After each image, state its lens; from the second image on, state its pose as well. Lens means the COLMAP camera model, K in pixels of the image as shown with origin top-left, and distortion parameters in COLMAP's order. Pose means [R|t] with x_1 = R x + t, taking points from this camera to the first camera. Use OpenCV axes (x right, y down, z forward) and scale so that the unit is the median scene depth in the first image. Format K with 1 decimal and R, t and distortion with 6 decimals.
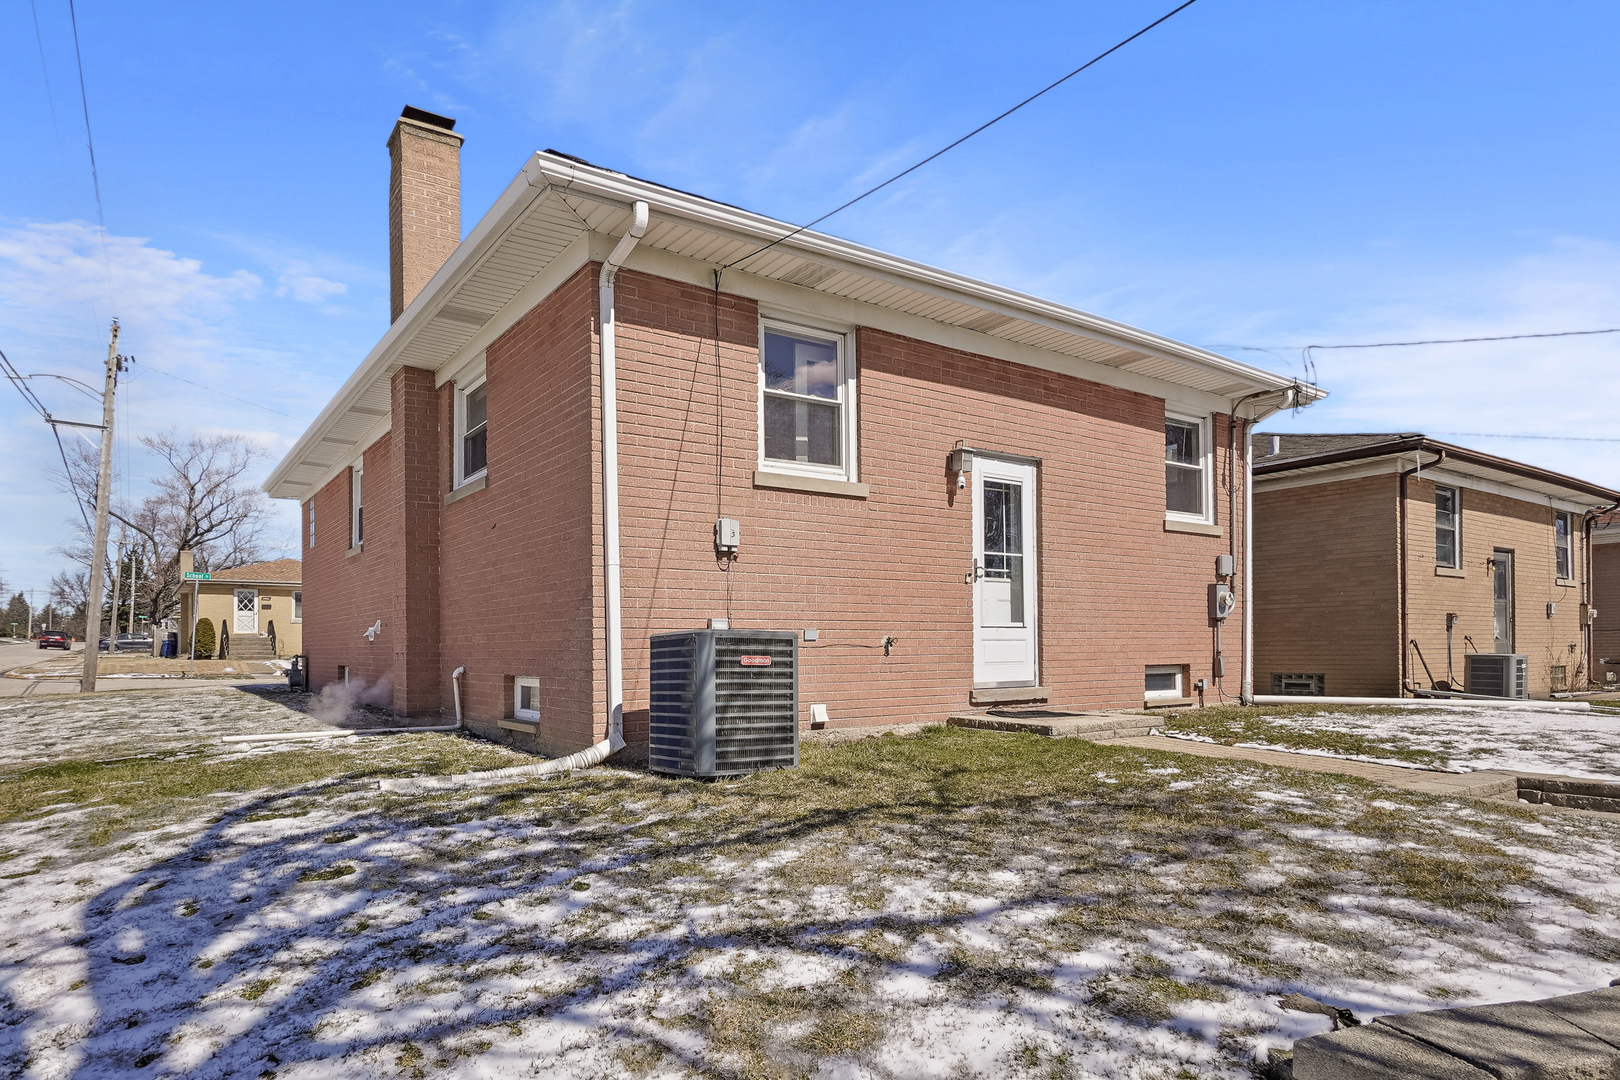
lens RADIAL K [[903.0, 0, 810.6], [0, 903.0, 631.4], [0, 0, 1]] dist [0.029378, 0.000322]
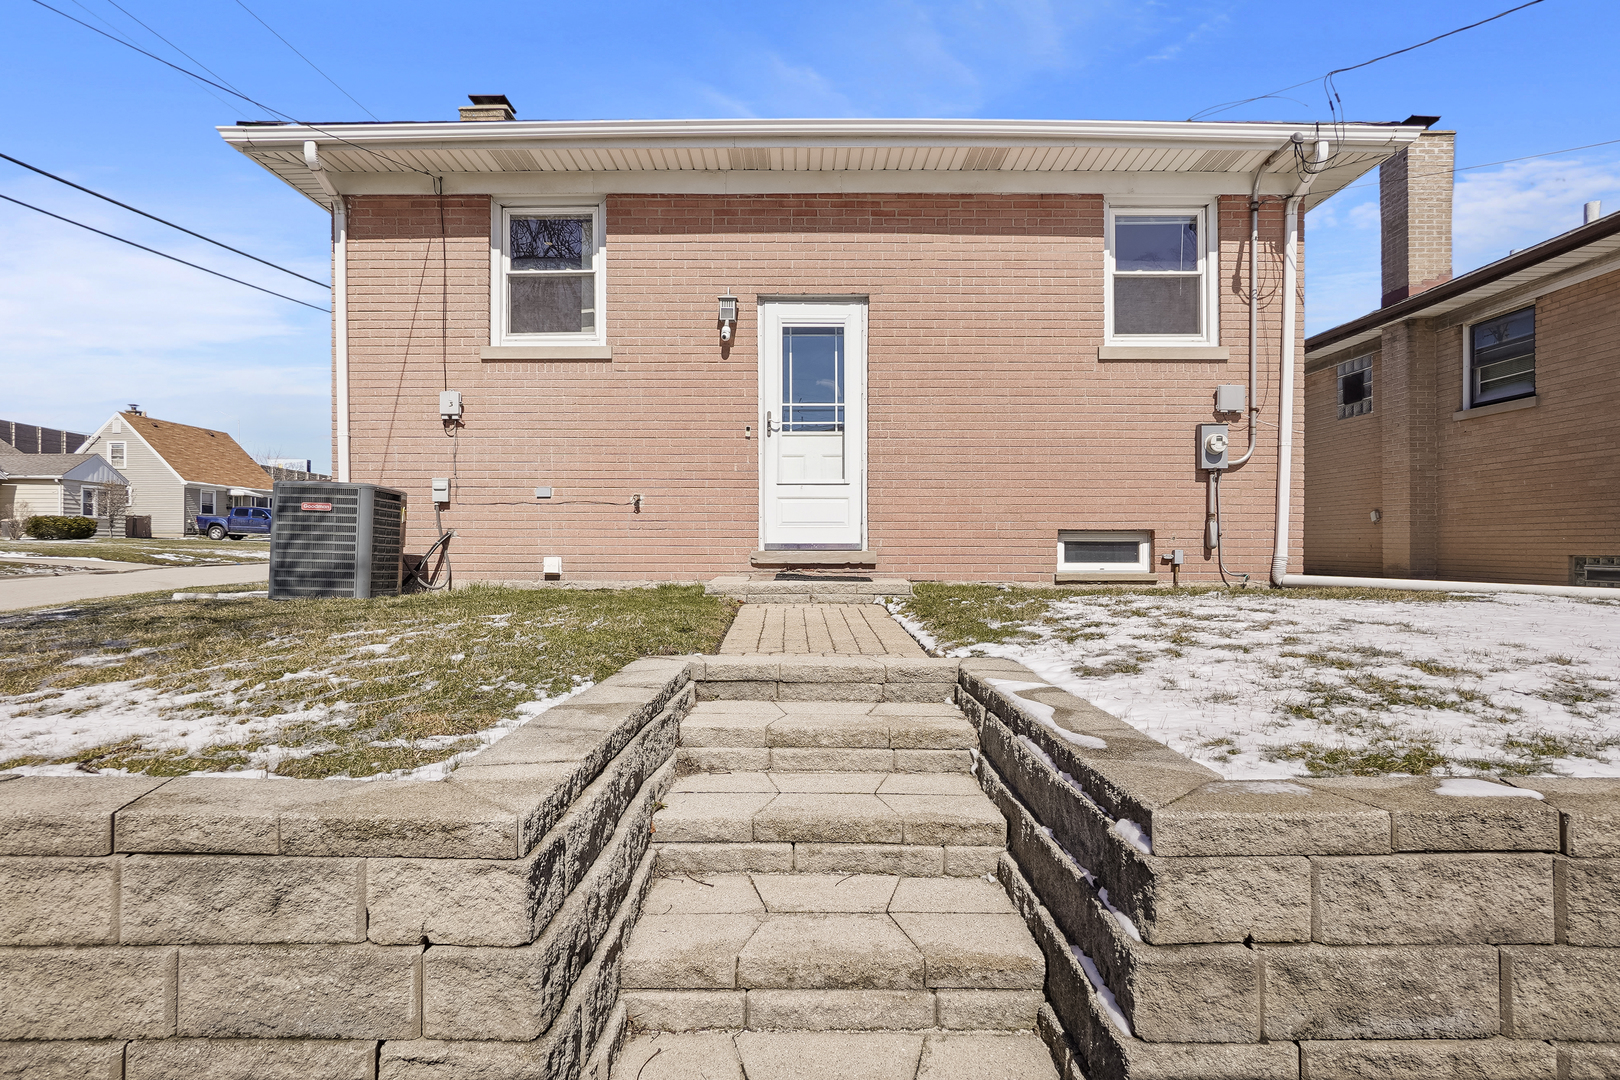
lens RADIAL K [[883.9, 0, 810.0], [0, 883.9, 540.0], [0, 0, 1]] dist [-0.001228, 0.002539]
pose [[0.826566, 0.004401, -0.562823, 0.789567], [0.003575, 0.999908, 0.013069, 0.044158], [0.562829, -0.012814, 0.826474, 0.280533]]
